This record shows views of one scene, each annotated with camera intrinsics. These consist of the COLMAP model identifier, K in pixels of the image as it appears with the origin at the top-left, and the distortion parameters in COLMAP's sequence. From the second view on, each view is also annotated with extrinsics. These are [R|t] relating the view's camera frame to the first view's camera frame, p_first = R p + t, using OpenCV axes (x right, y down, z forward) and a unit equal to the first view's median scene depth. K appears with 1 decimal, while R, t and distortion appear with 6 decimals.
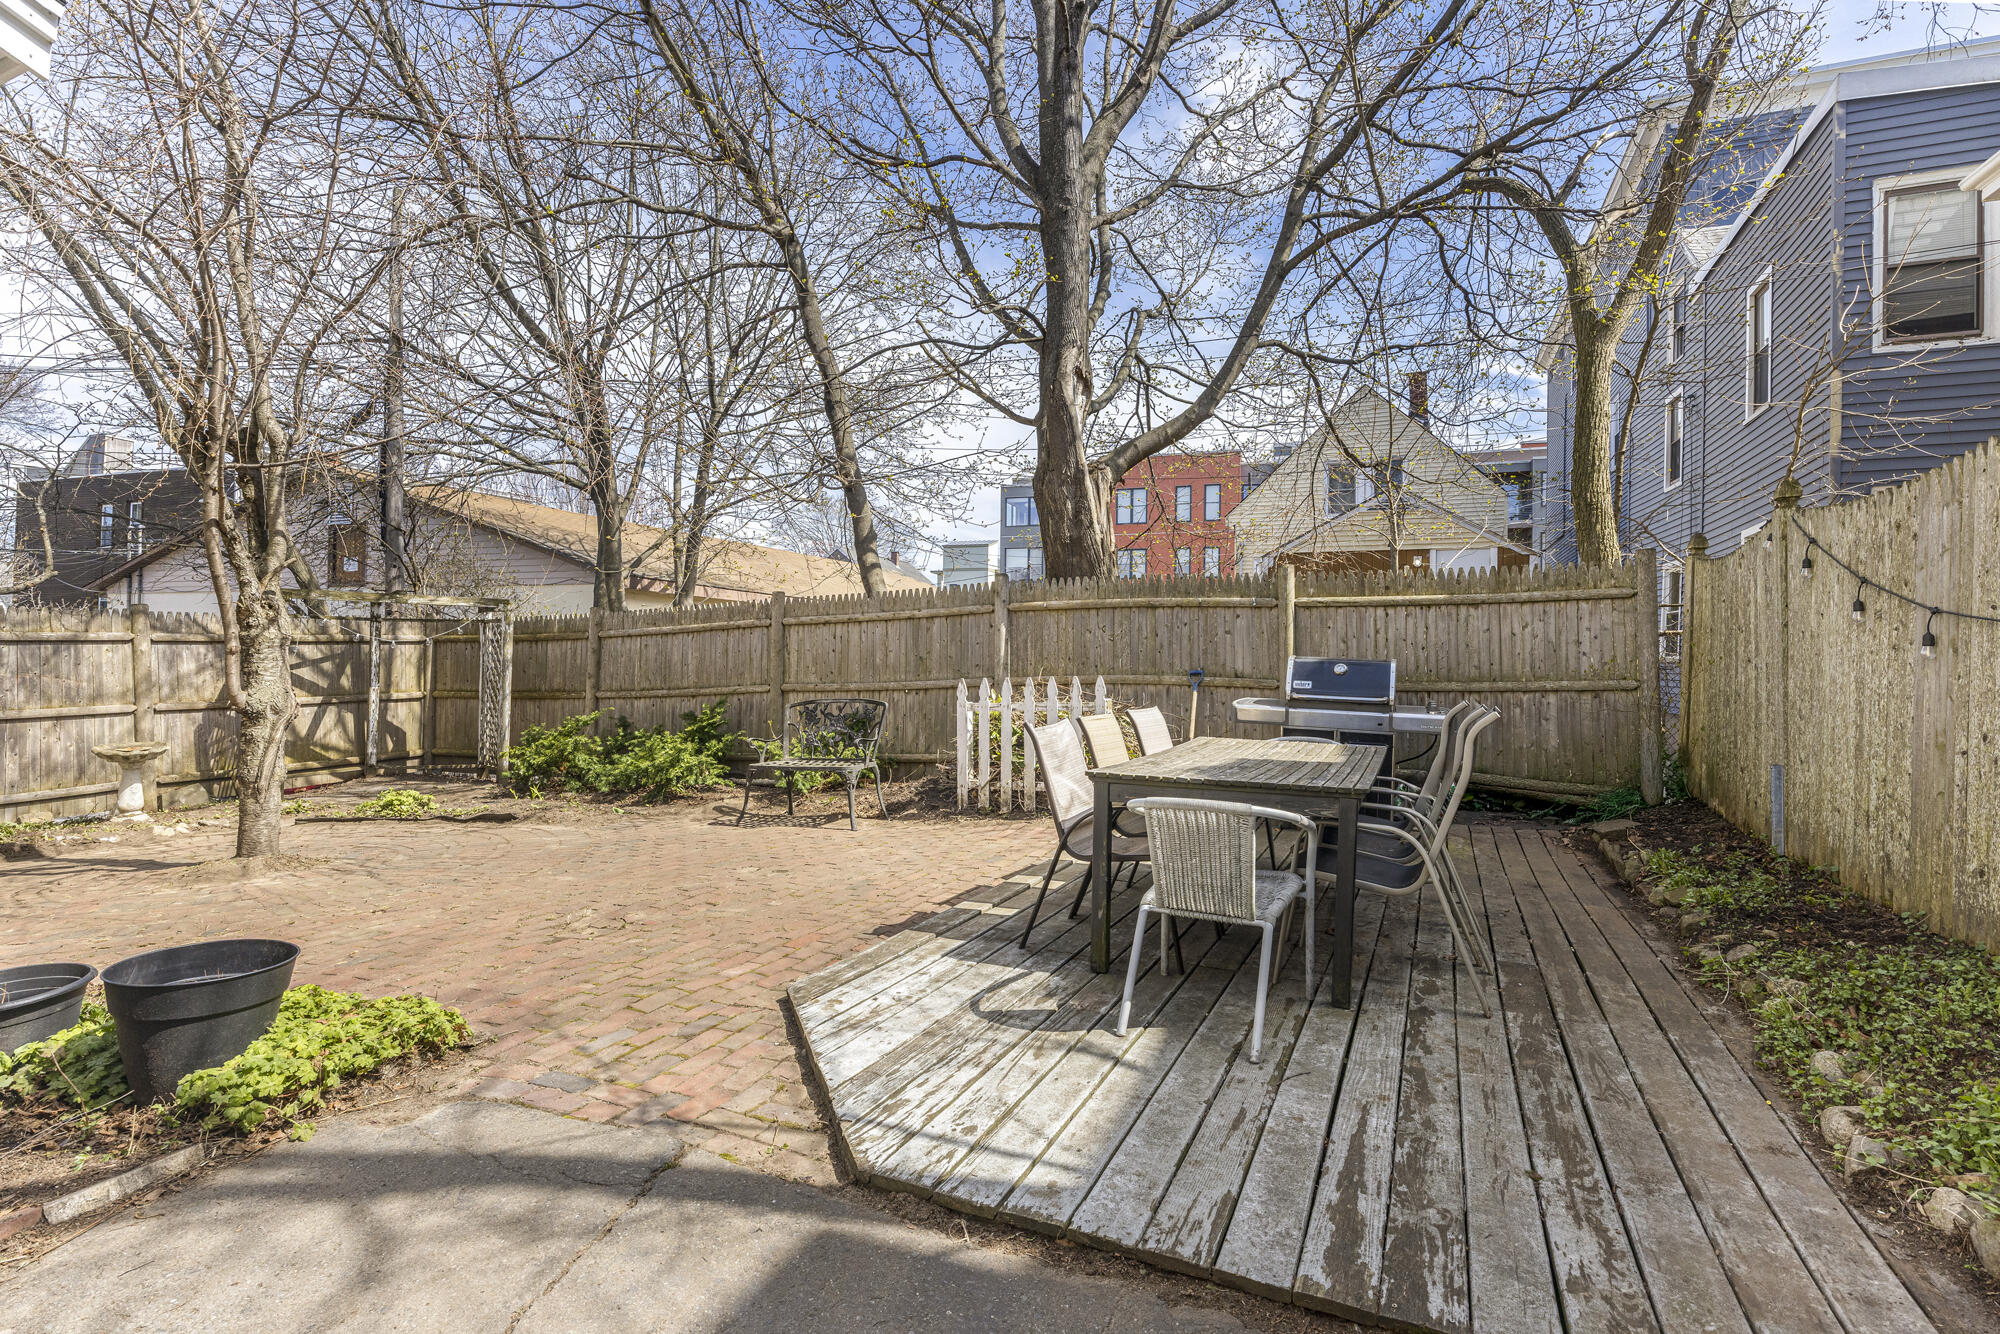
lens RADIAL K [[927.6, 0, 1010.6], [0, 927.6, 647.2], [0, 0, 1]] dist [0.004206, 0.000550]
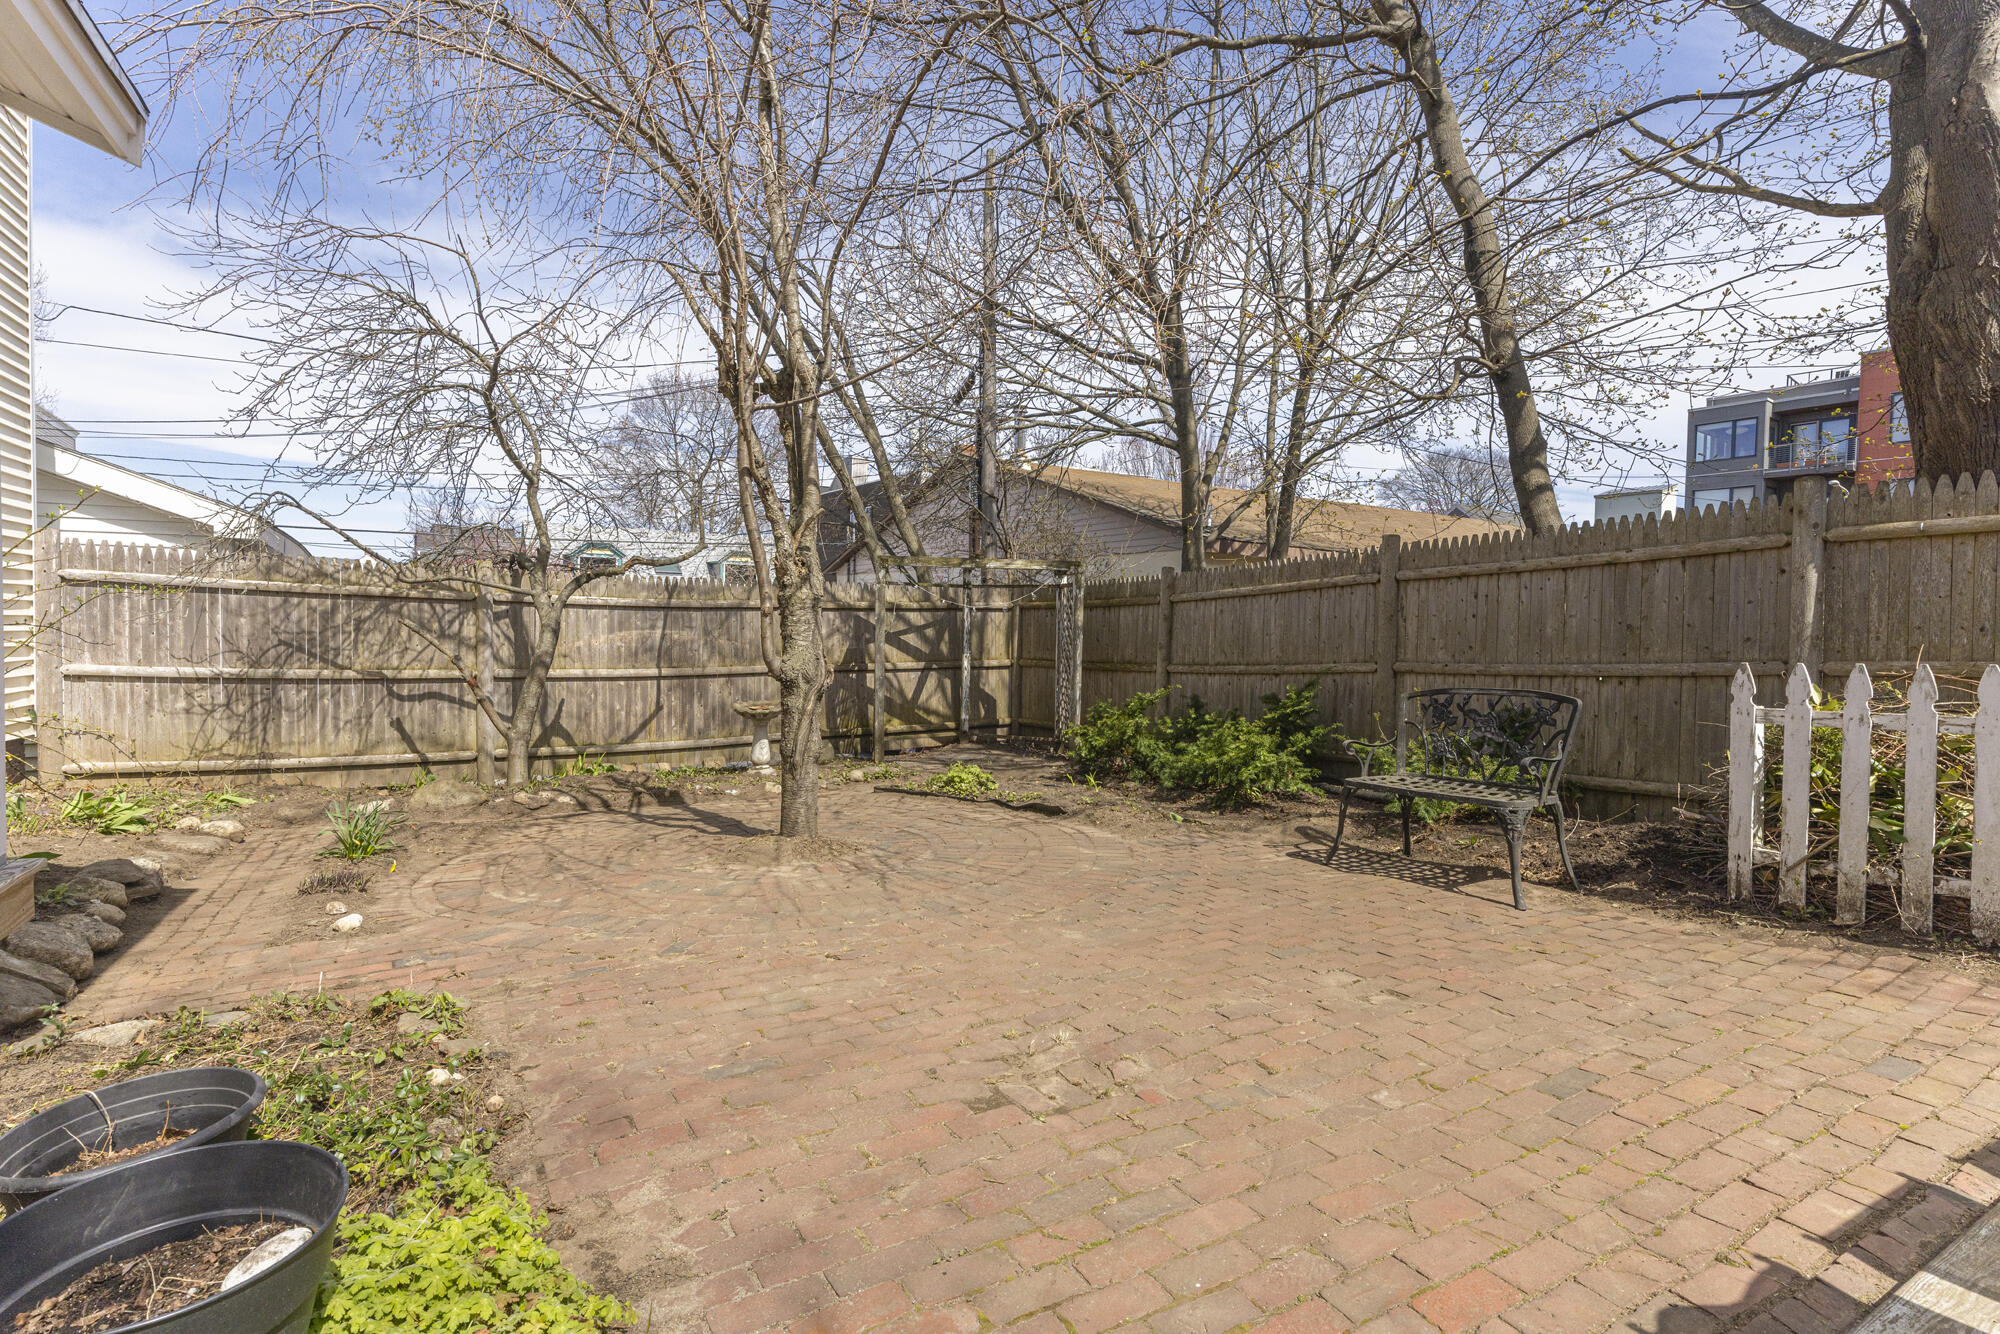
lens RADIAL K [[927.6, 0, 1010.6], [0, 927.6, 647.2], [0, 0, 1]] dist [0.004206, 0.000550]
pose [[0.809179, 0.017342, -0.587306, -0.066335], [0.000042, 0.999563, 0.029573, 0.006886], [0.587562, -0.023954, 0.808825, 0.248638]]
